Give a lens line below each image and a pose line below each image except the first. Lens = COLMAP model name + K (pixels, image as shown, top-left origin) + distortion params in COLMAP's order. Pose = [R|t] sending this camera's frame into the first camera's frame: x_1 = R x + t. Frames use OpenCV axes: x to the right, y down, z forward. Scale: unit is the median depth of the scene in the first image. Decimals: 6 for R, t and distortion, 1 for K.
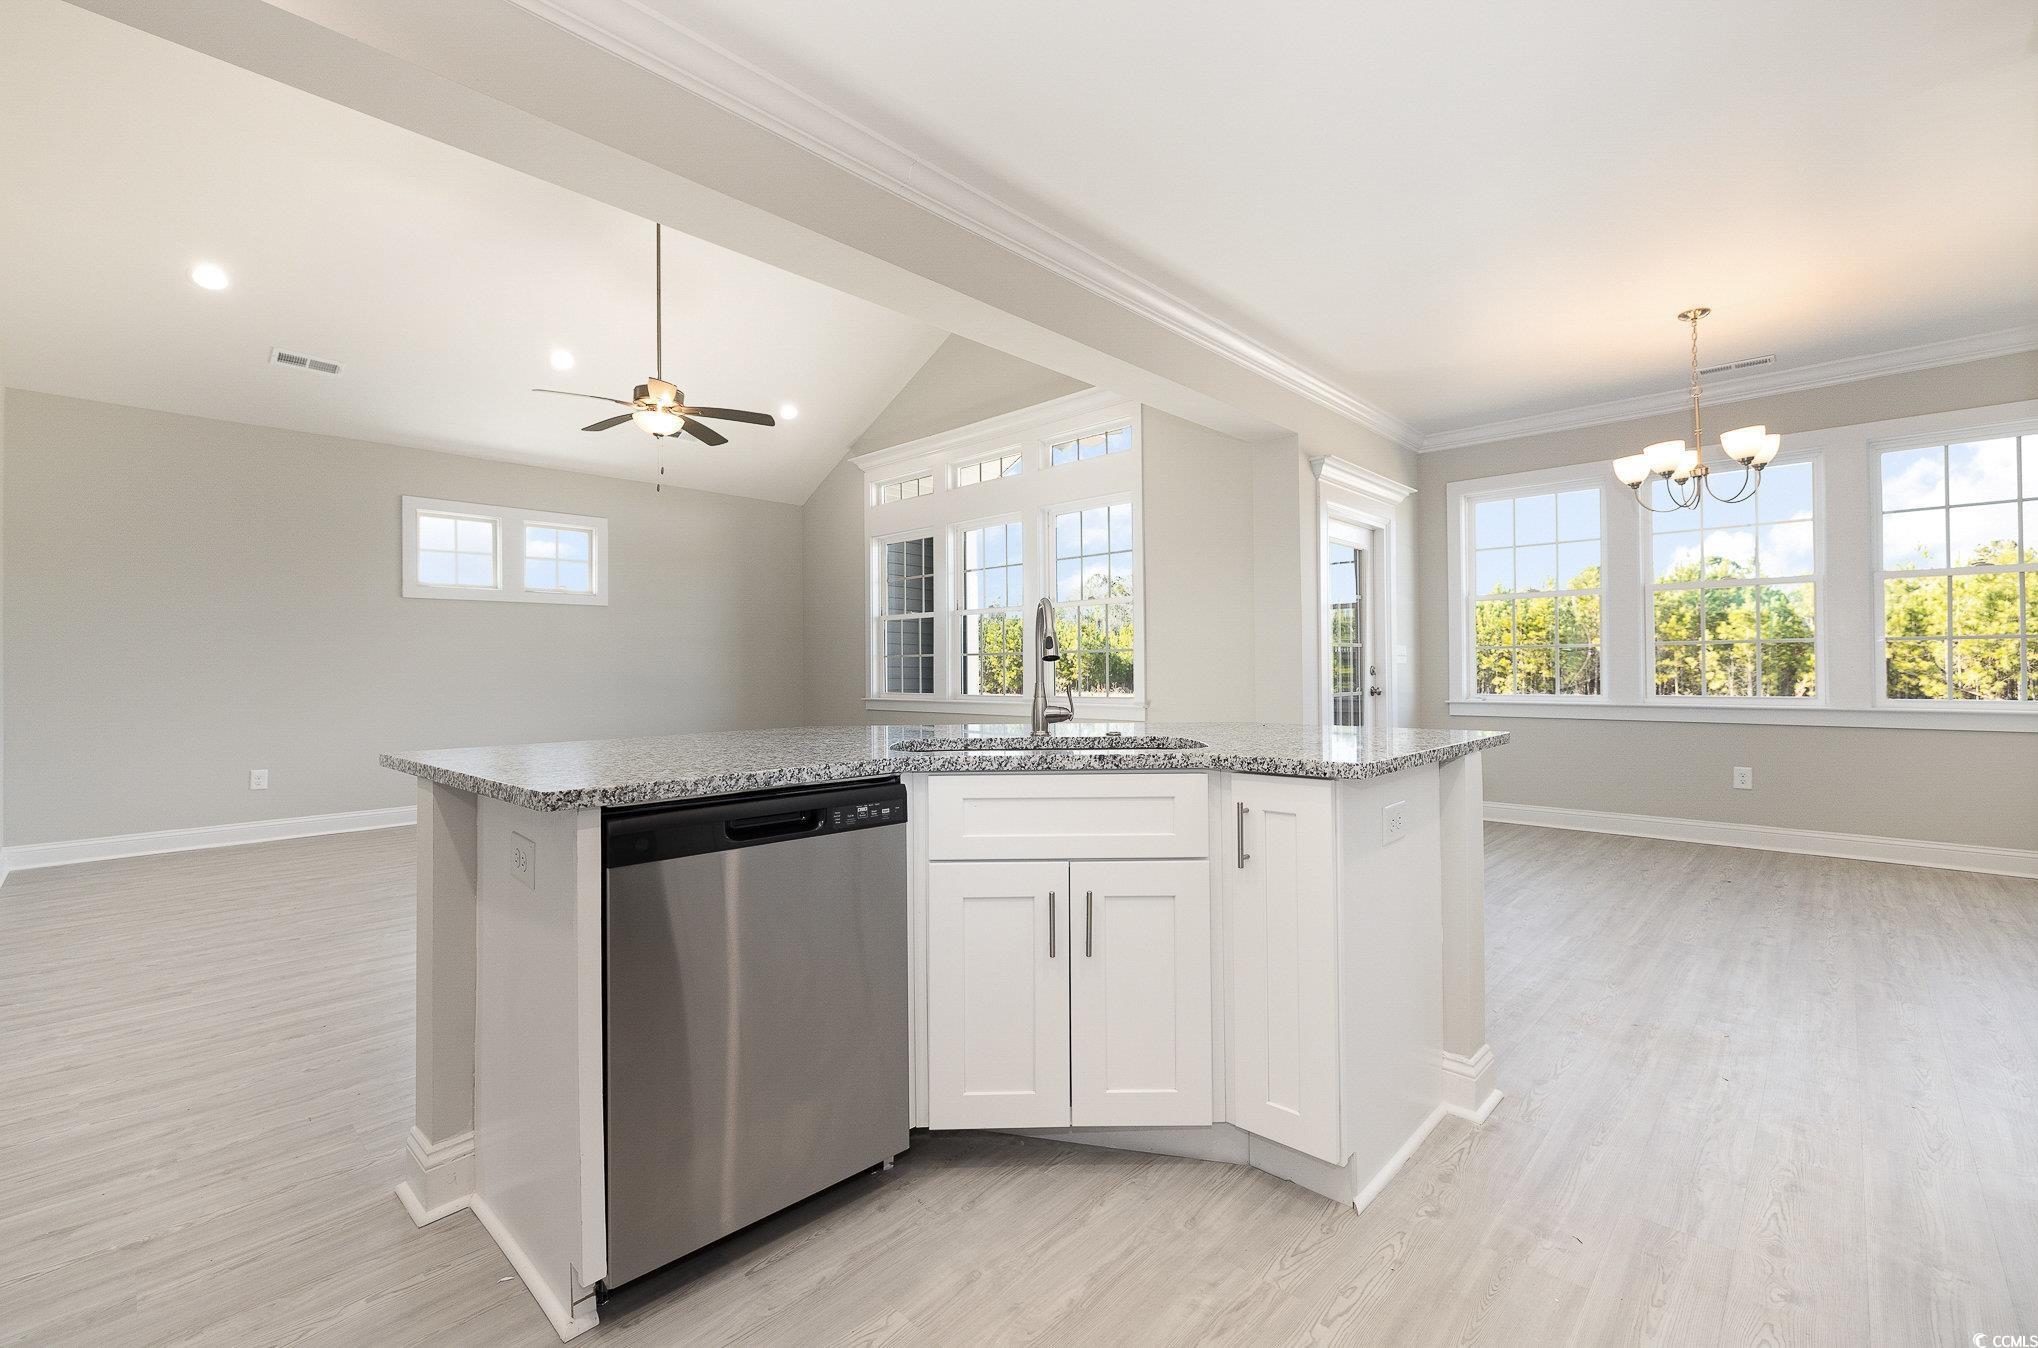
lens RADIAL K [[878.3, 0, 1022.2], [0, 878.3, 657.7], [0, 0, 1]] dist [-0.003006, -0.000061]
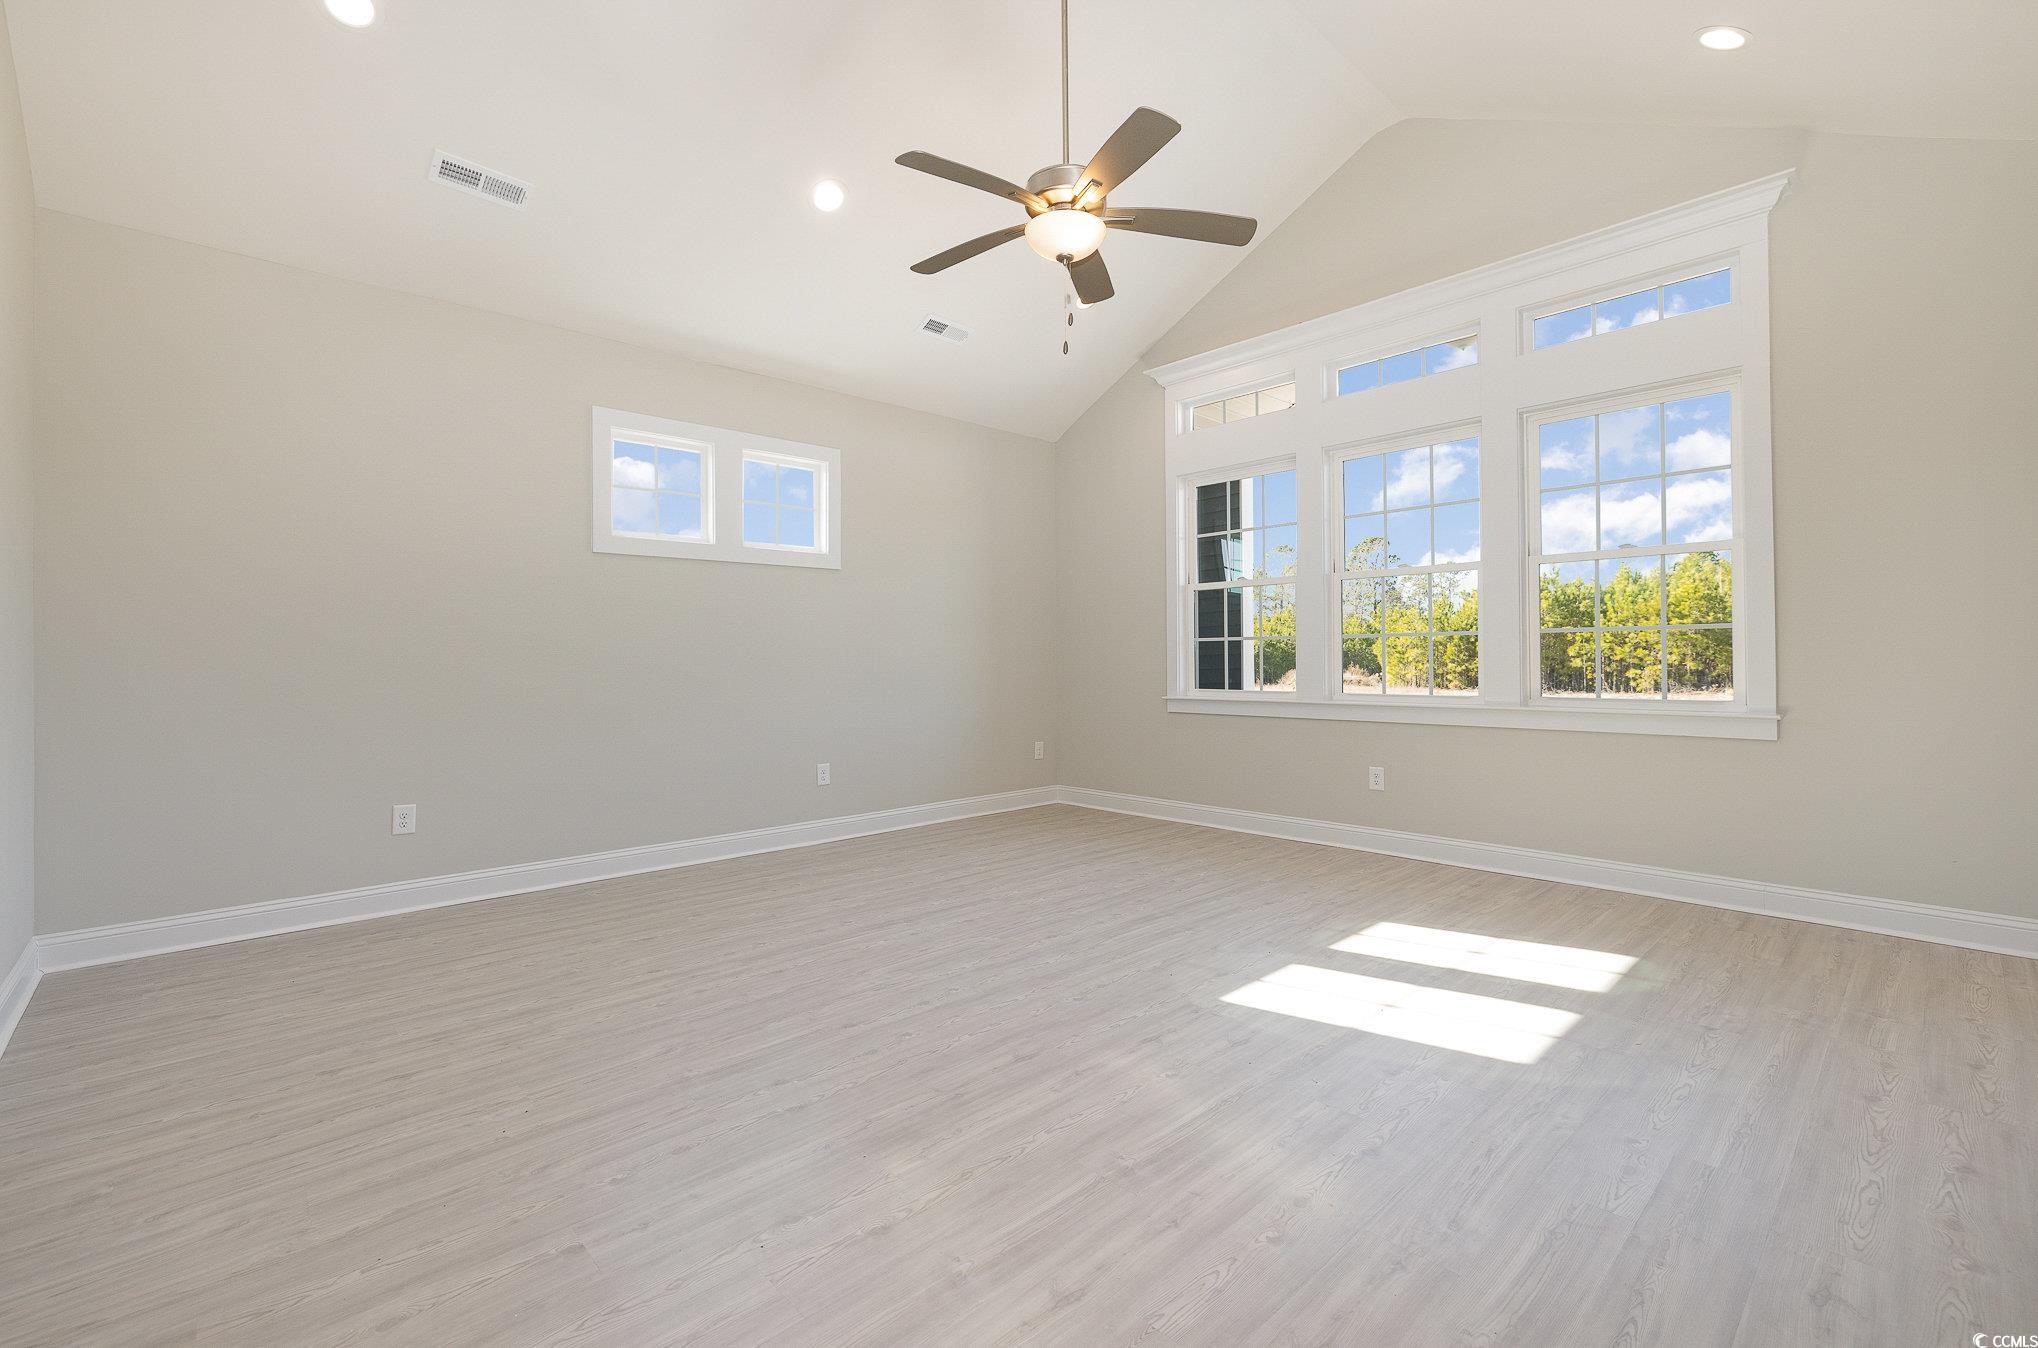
lens RADIAL K [[878.3, 0, 1005.0], [0, 878.3, 653.2], [0, 0, 1]] dist [-0.003006, -0.000061]
pose [[0.997707, -0.000586, -0.067683, -0.388336], [0.000893, 0.999989, 0.004501, 0.008912], [0.067680, -0.004551, 0.997697, 0.381087]]
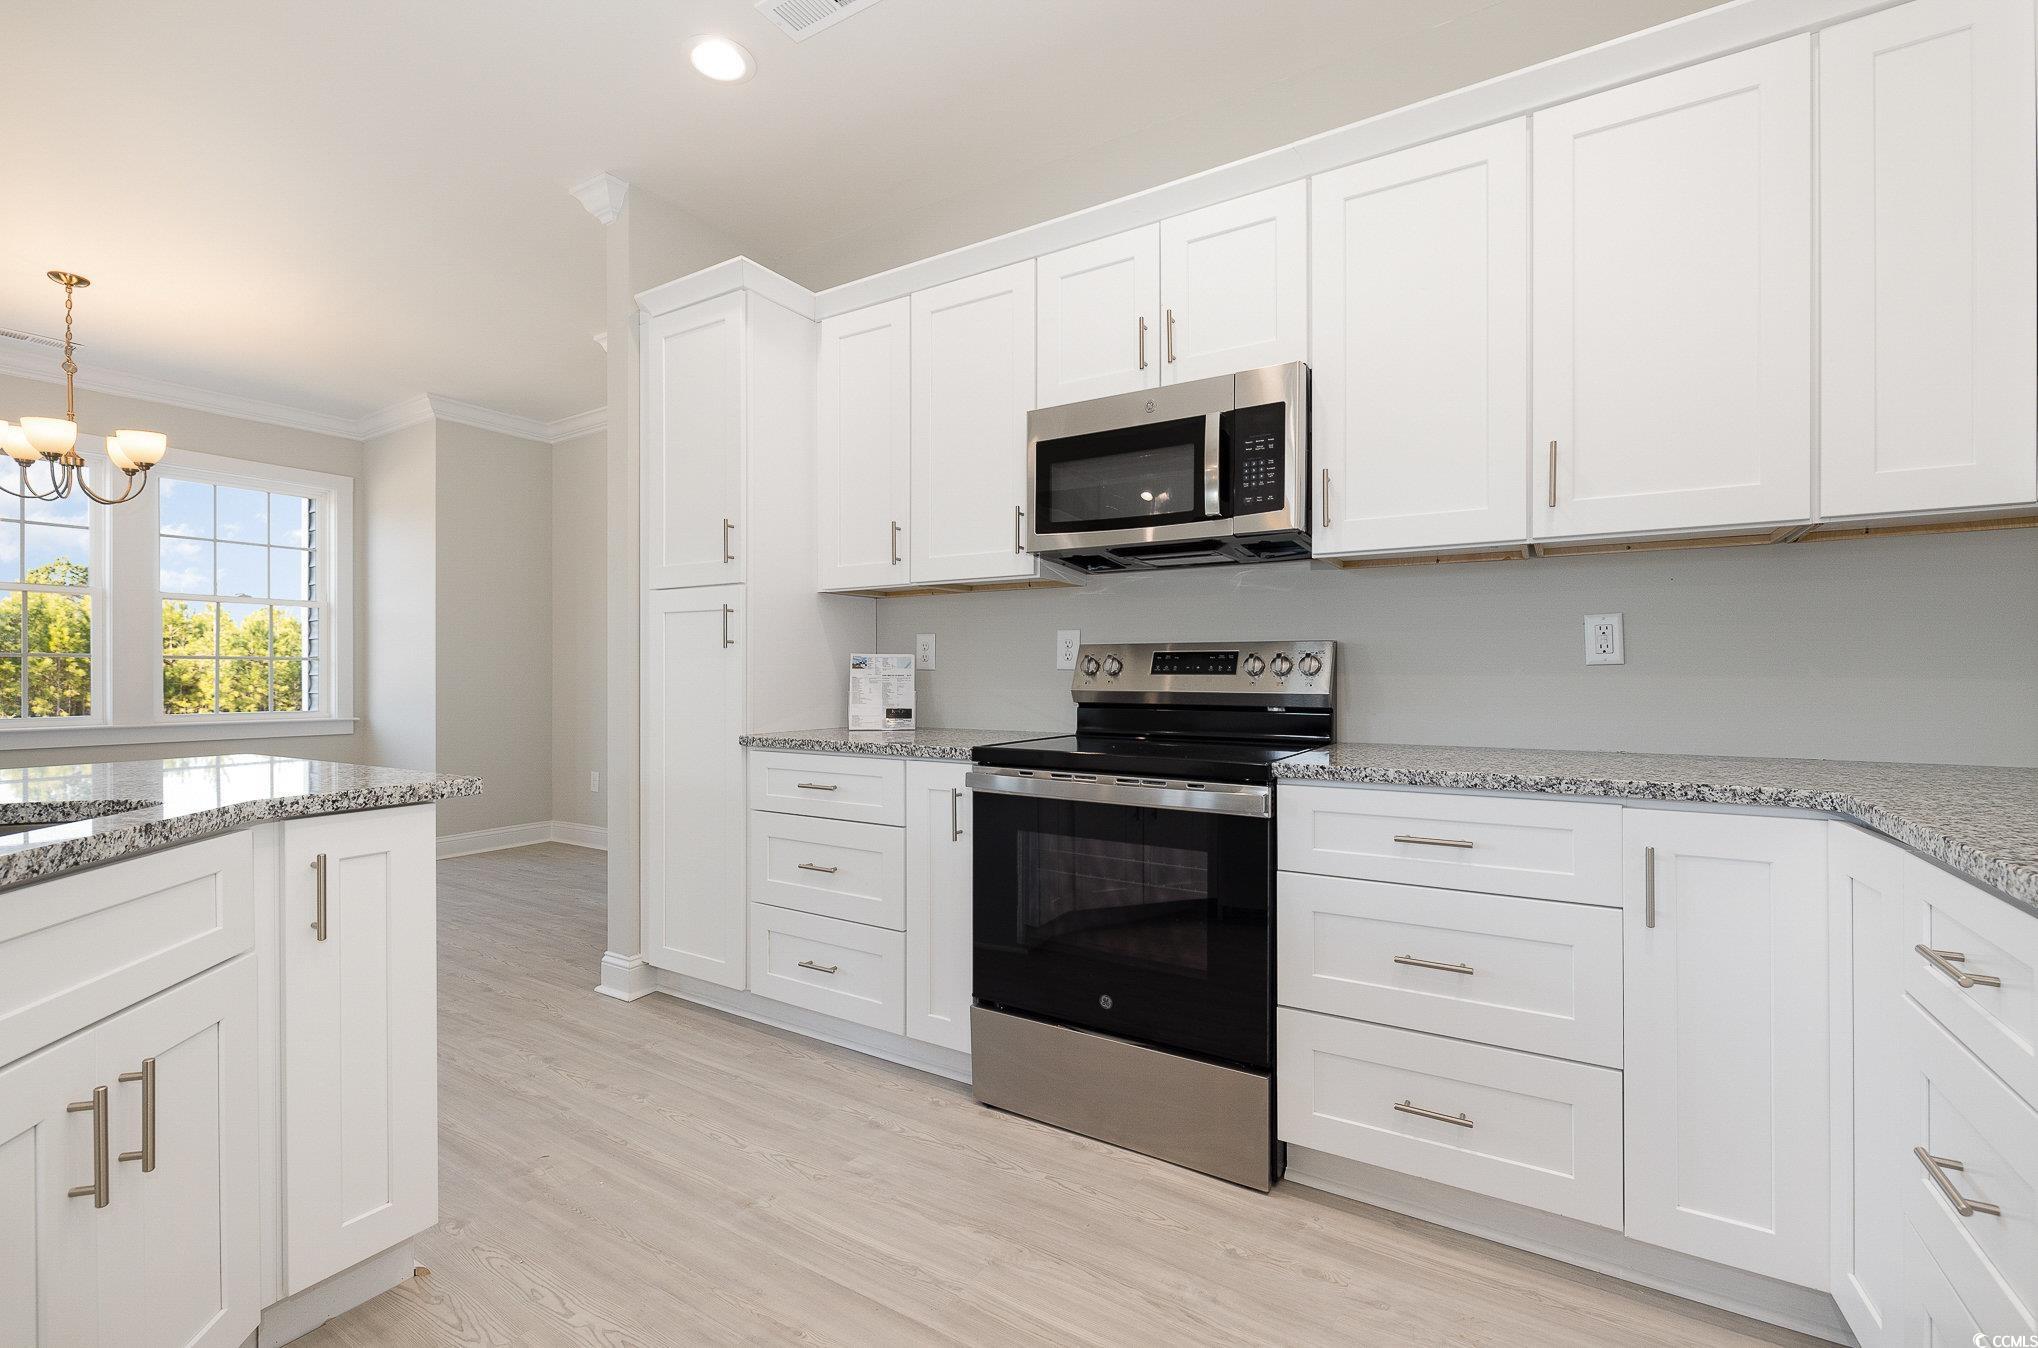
lens RADIAL K [[878.3, 0, 1016.8], [0, 878.3, 675.1], [0, 0, 1]] dist [-0.003006, -0.000061]
pose [[-0.196132, 0.010042, 0.980526, -0.210170], [-0.007972, 0.999898, -0.011836, 0.004169], [-0.980545, -0.010138, -0.196032, 0.186691]]
